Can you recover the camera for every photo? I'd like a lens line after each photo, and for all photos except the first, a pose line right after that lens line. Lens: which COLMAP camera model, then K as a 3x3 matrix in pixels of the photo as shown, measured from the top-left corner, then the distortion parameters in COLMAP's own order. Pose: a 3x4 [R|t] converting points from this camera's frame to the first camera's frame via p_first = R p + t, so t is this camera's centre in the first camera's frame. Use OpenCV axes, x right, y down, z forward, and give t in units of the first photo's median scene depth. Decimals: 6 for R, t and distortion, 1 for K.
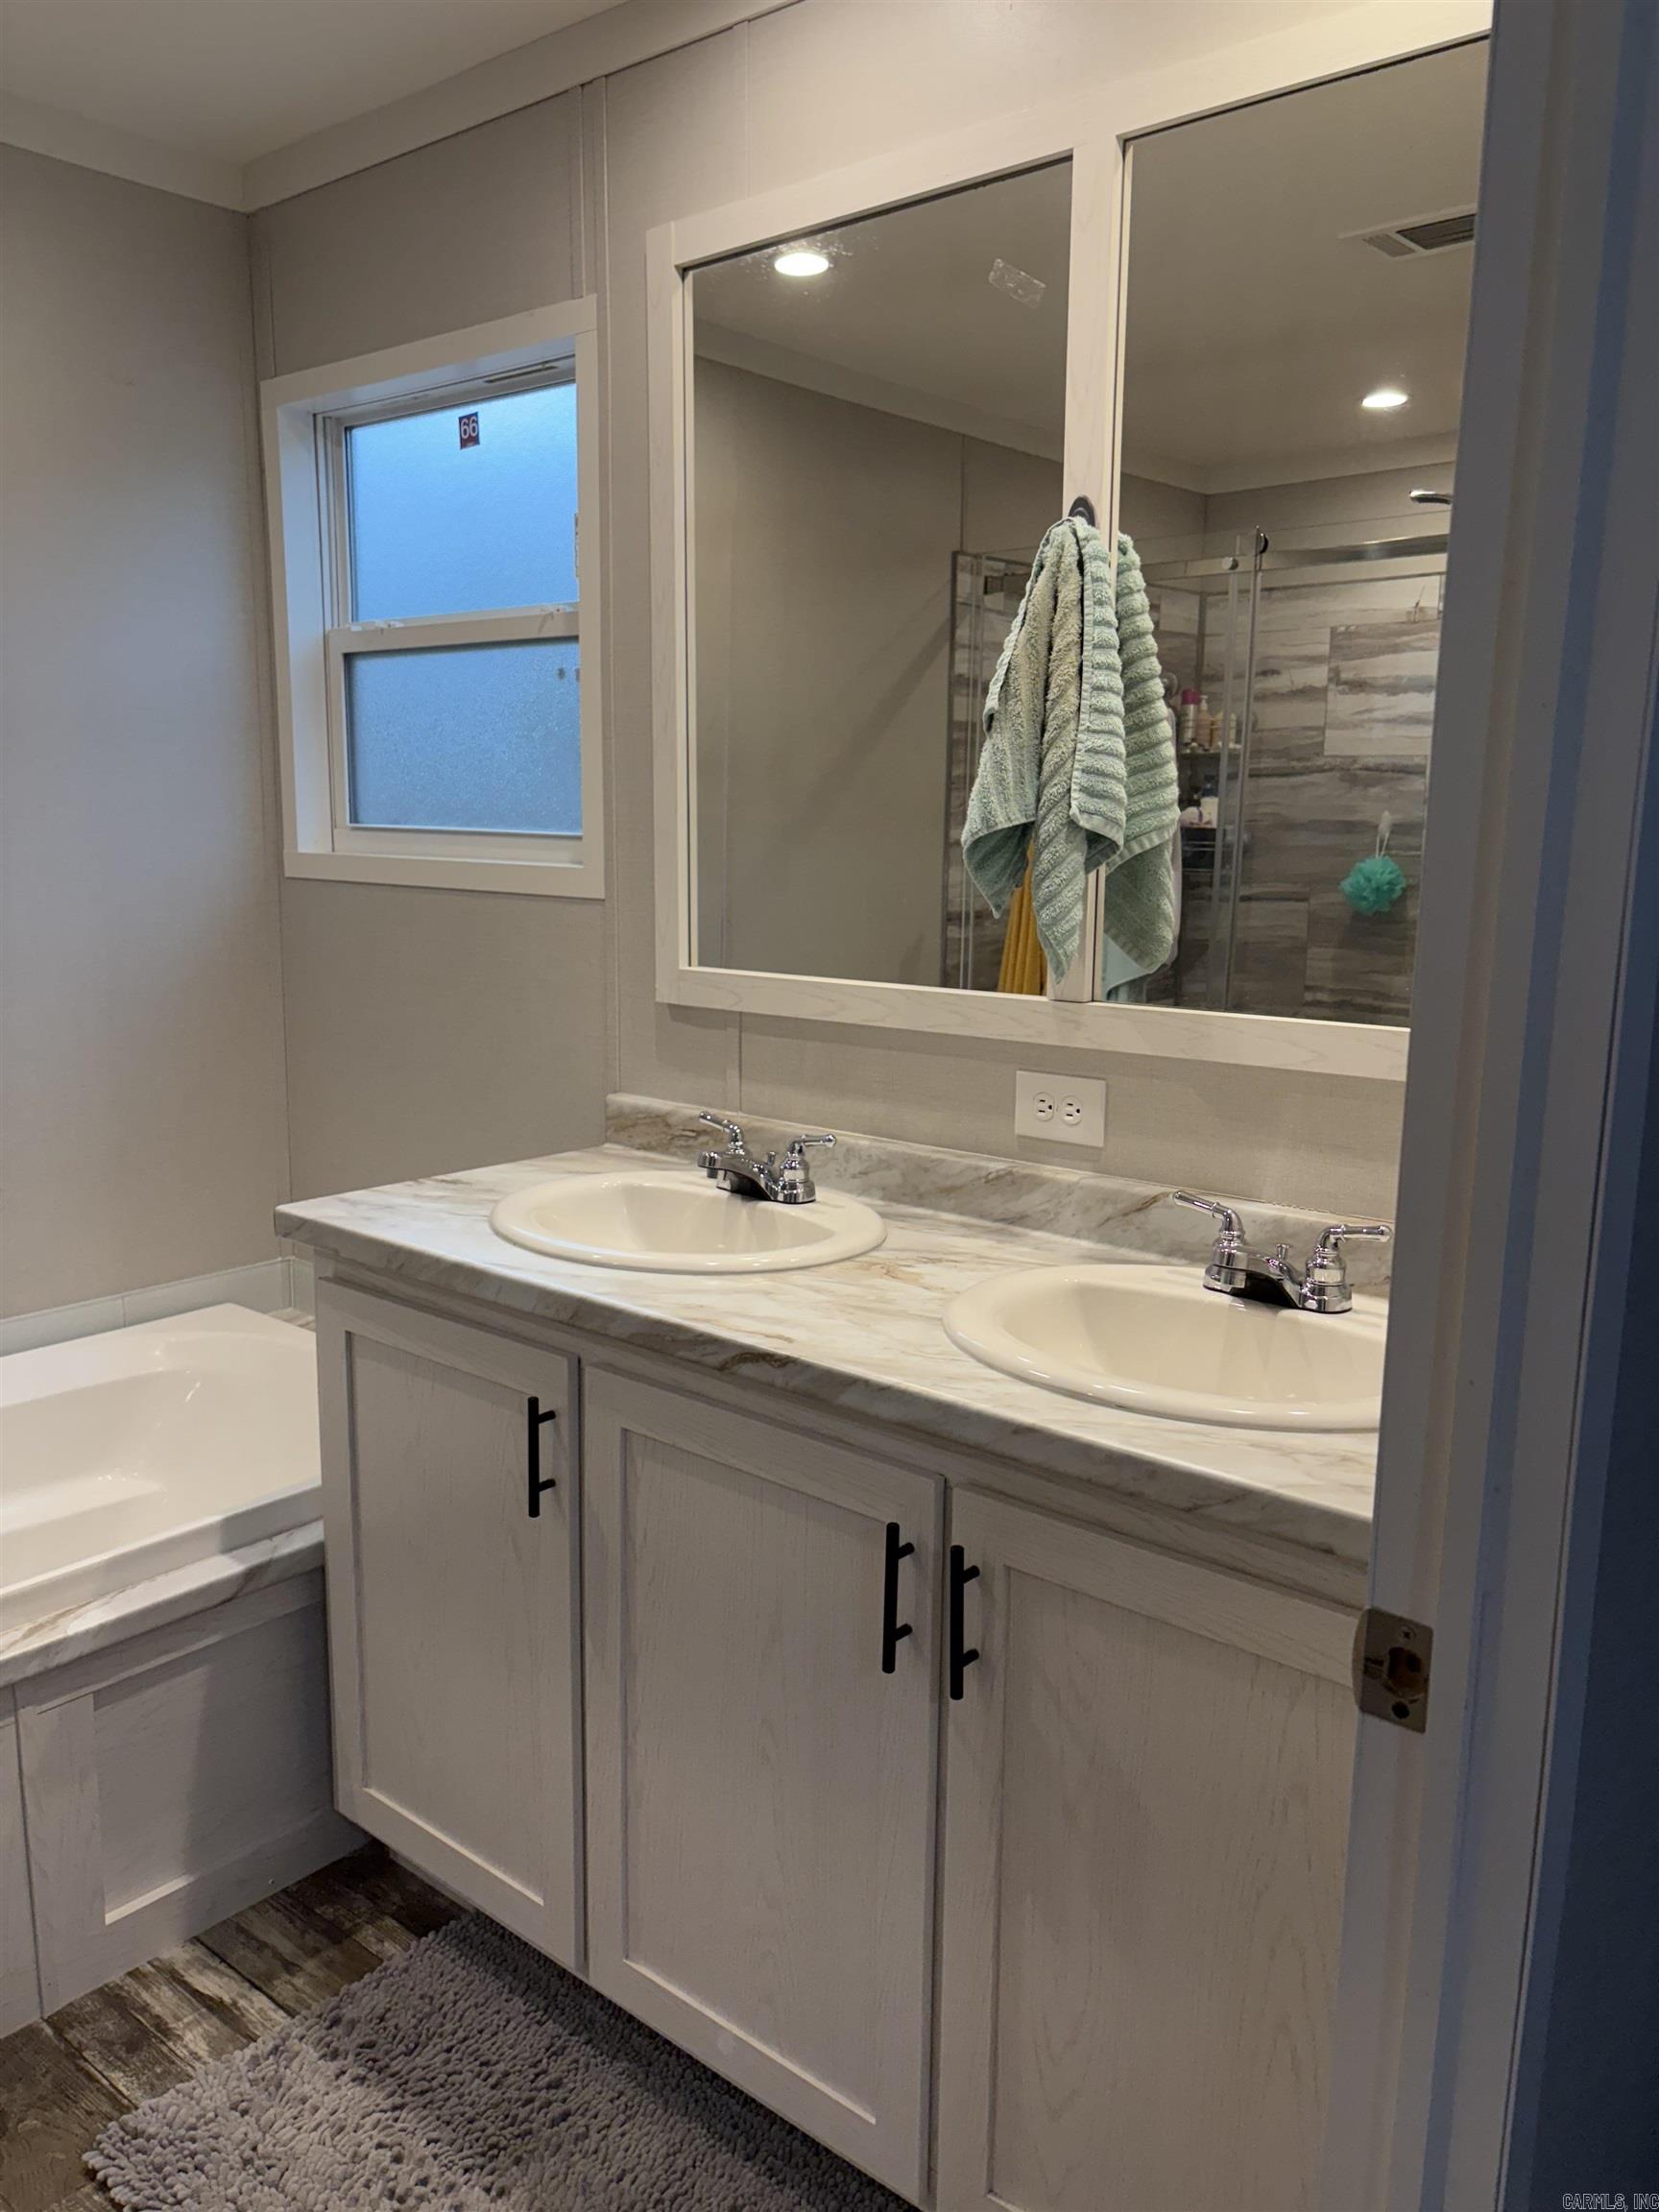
lens RADIAL K [[1664.9, 0, 823.1], [0, 1664.9, 1103.4], [0, 0, 1]] dist [0.012042, -0.014204]
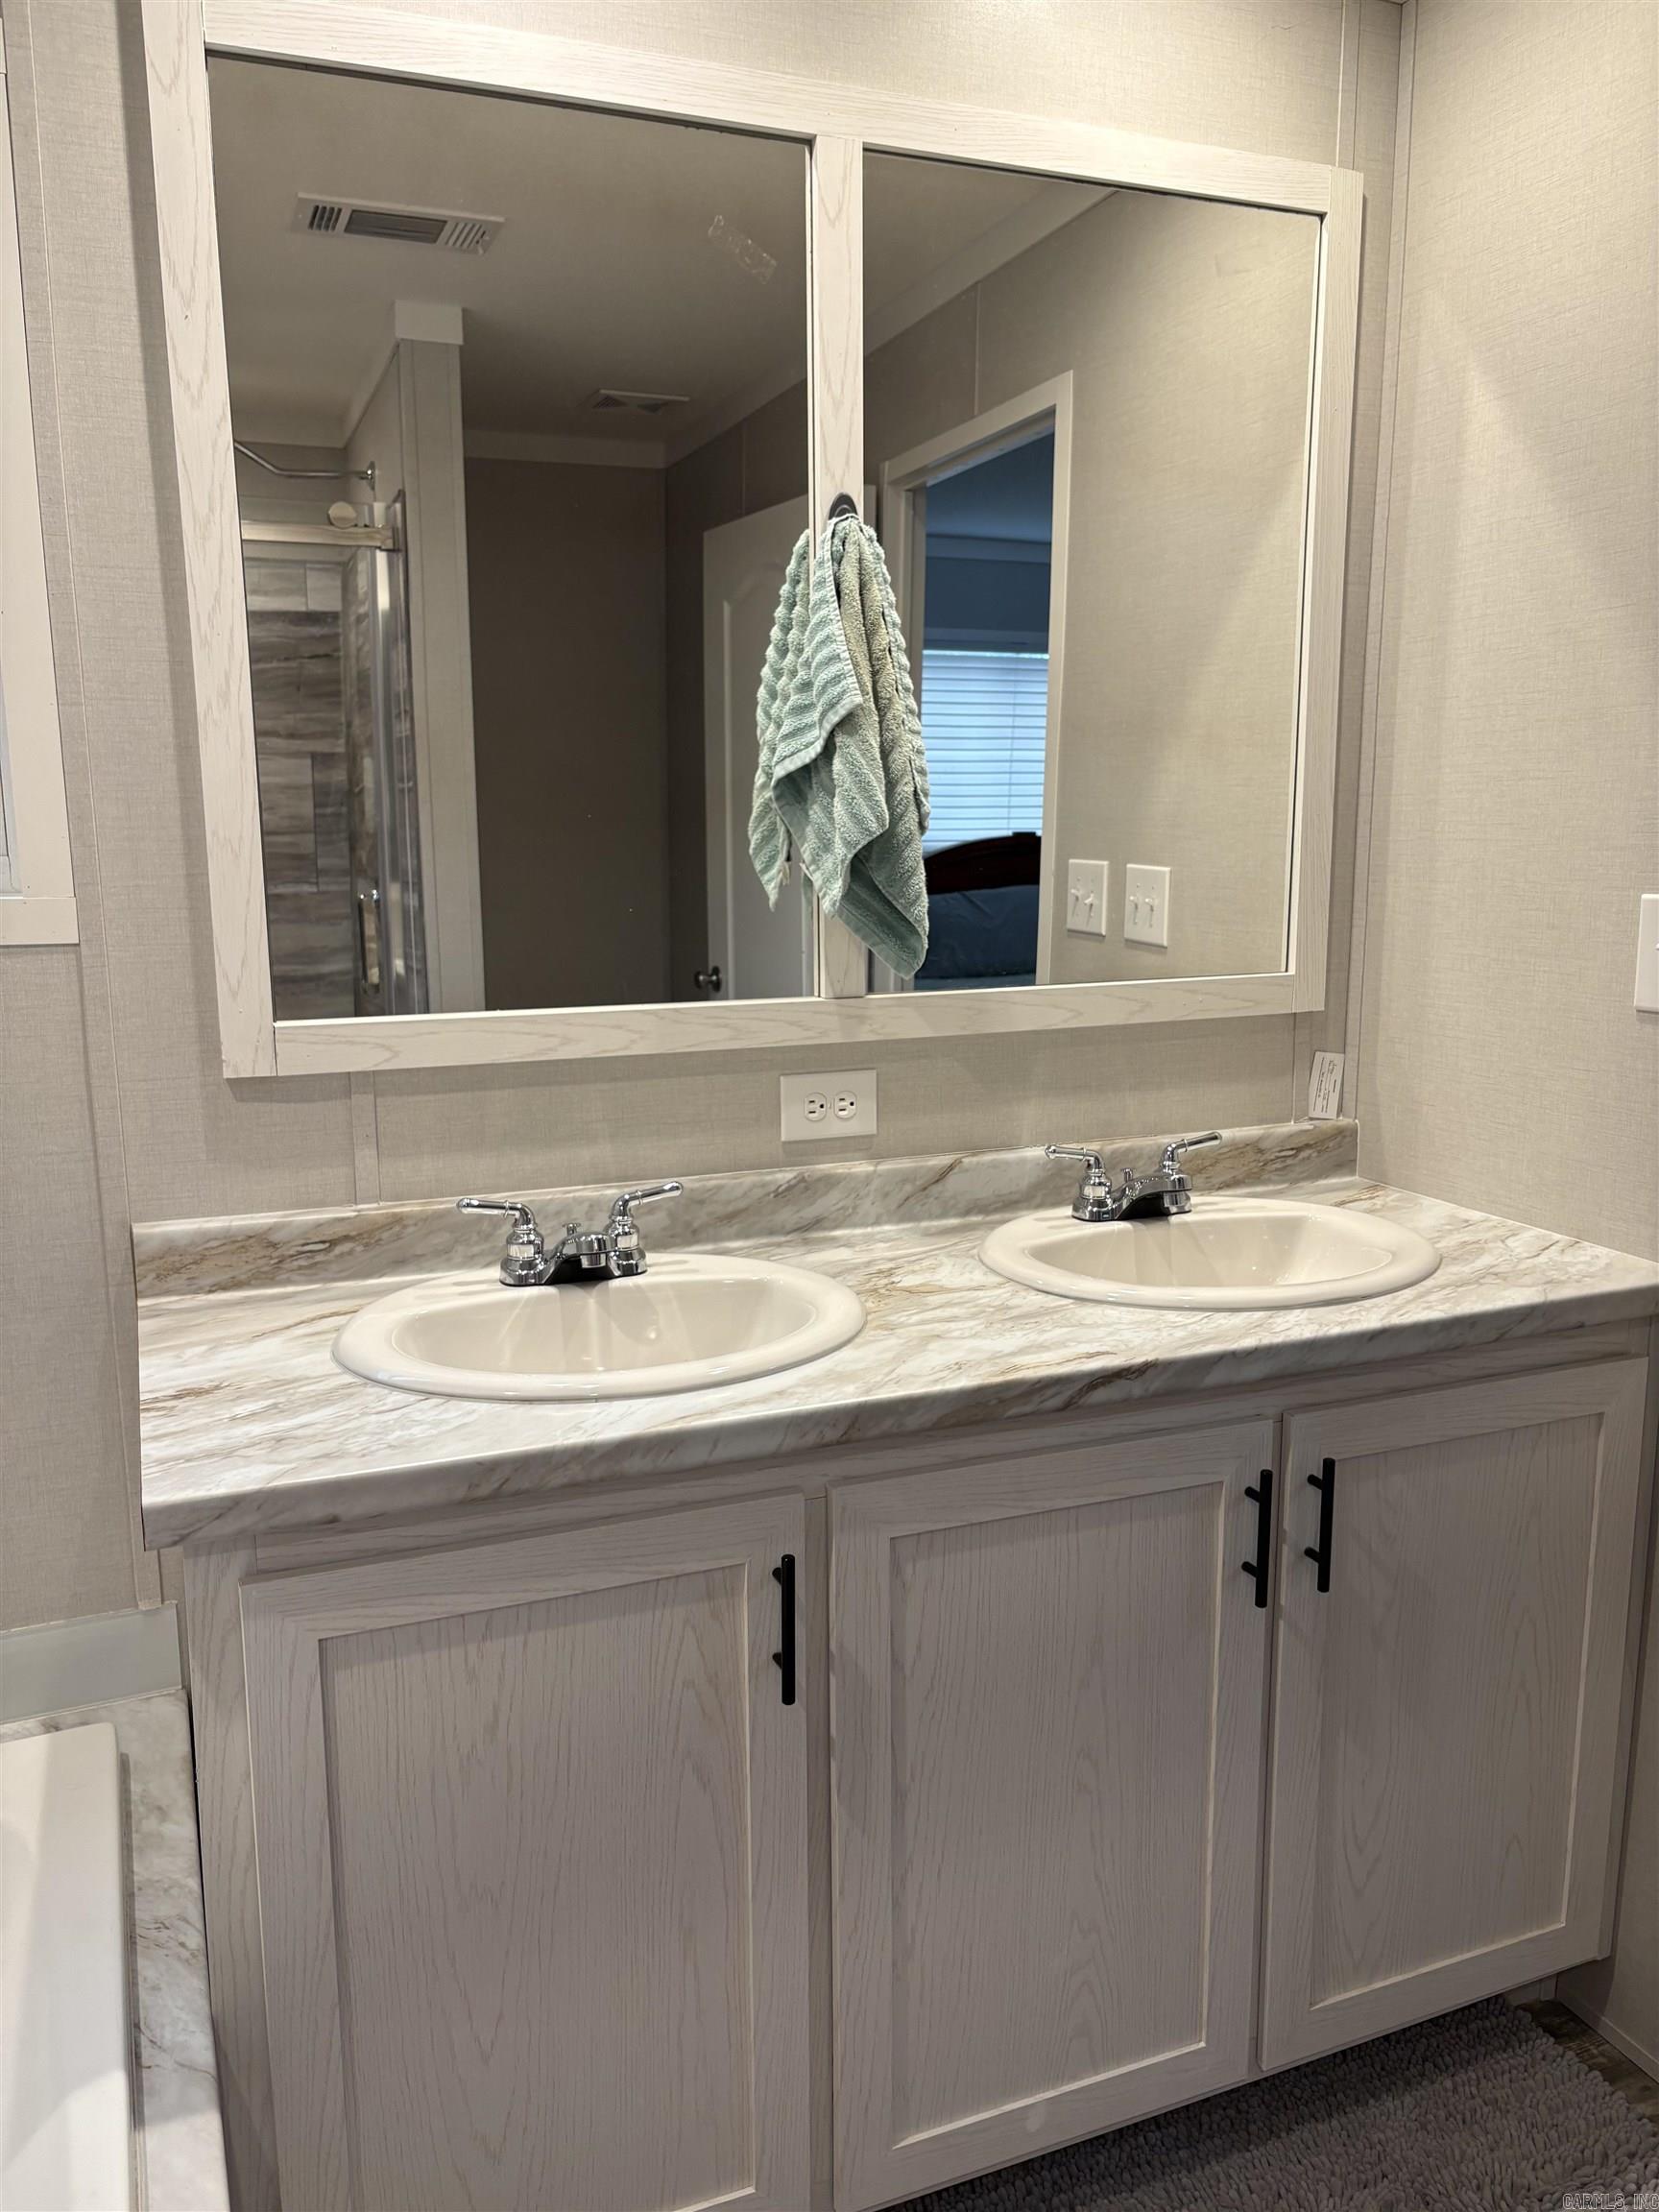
lens RADIAL K [[1664.9, 0, 823.1], [0, 1664.9, 1111.2], [0, 0, 1]] dist [0.012042, -0.014204]
pose [[0.466909, -0.169939, 0.867823, -0.752239], [0.158008, 0.981601, 0.107208, -0.104772], [-0.870074, 0.087067, 0.485170, 0.534084]]
